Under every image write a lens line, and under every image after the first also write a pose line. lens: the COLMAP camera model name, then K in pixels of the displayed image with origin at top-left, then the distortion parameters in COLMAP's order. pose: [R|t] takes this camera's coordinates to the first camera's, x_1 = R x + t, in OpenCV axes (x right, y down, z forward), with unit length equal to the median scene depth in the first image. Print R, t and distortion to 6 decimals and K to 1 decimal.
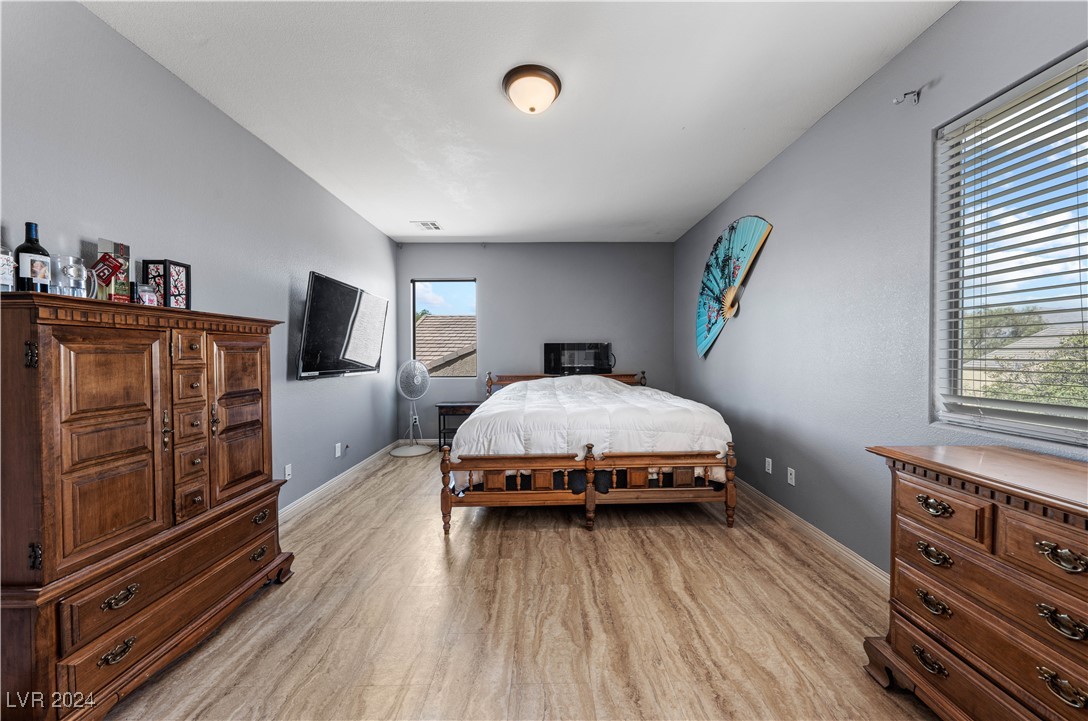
lens RADIAL K [[373.5, 0, 548.5], [0, 373.5, 355.7], [0, 0, 1]] dist [0.001672, -0.000021]
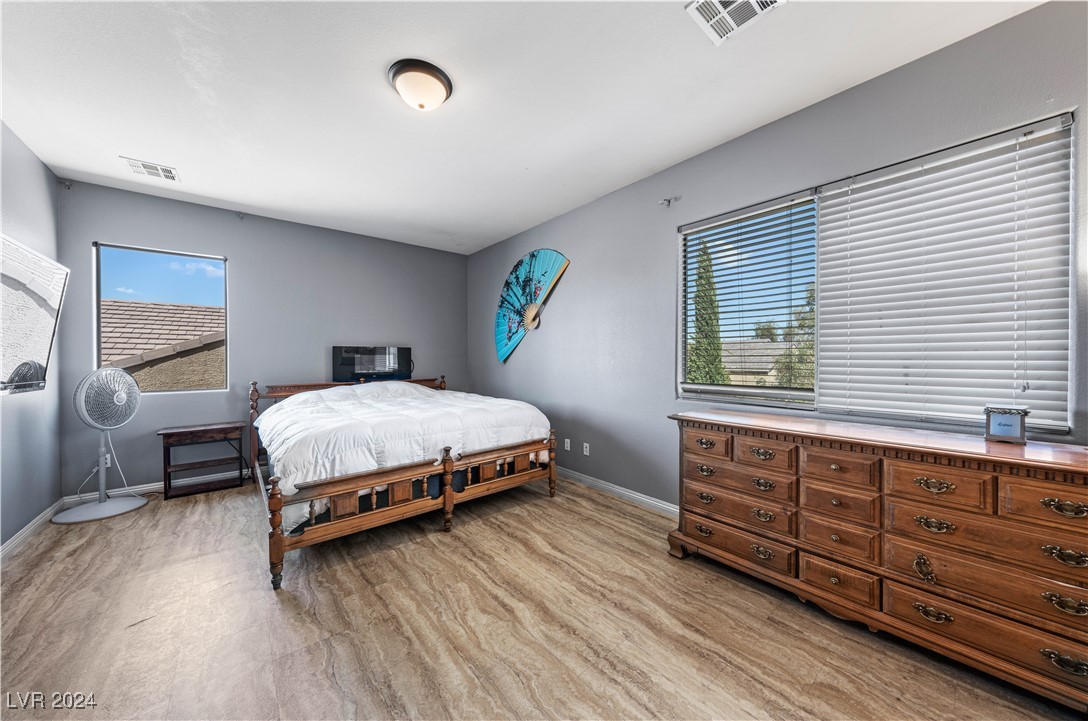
lens RADIAL K [[373.5, 0, 545.2], [0, 373.5, 359.1], [0, 0, 1]] dist [0.001672, -0.000021]
pose [[0.779910, 0.000973, 0.625891, -0.319435], [0.002381, 0.999987, -0.004522, 0.002462], [-0.625888, 0.005017, 0.779897, 0.037067]]
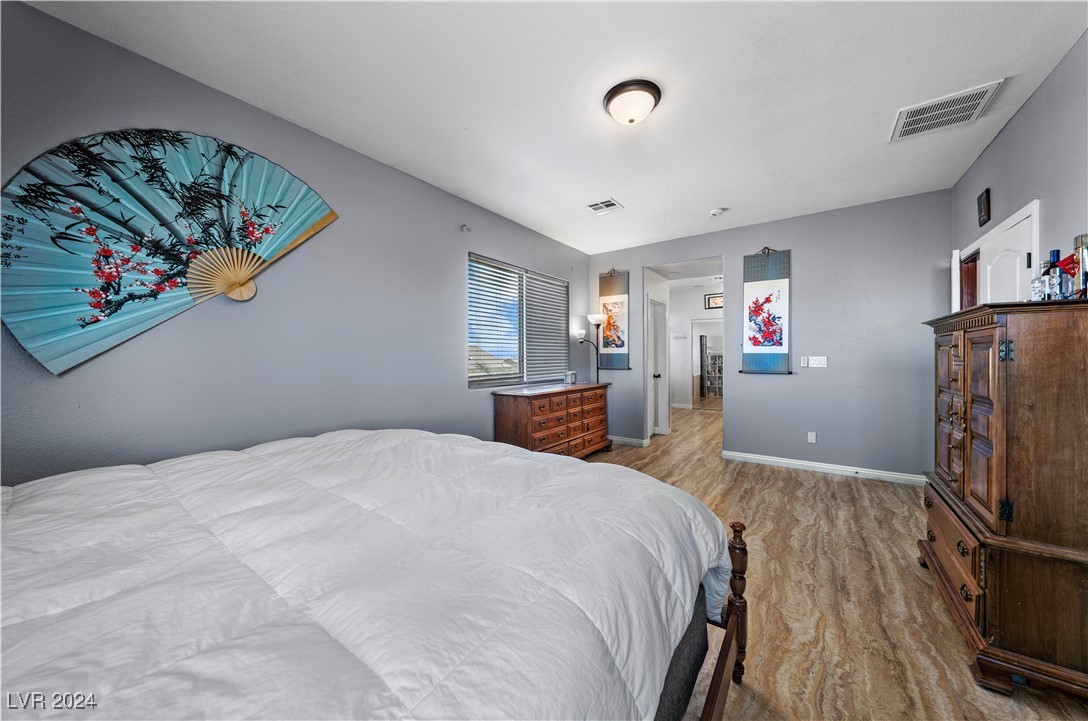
lens RADIAL K [[373.5, 0, 542.0], [0, 373.5, 357.3], [0, 0, 1]] dist [0.001672, -0.000021]
pose [[-0.799788, 0.001873, 0.600280, -0.365916], [0.008491, 0.999930, 0.008194, -0.012513], [-0.600222, 0.011650, -0.799748, 1.583886]]
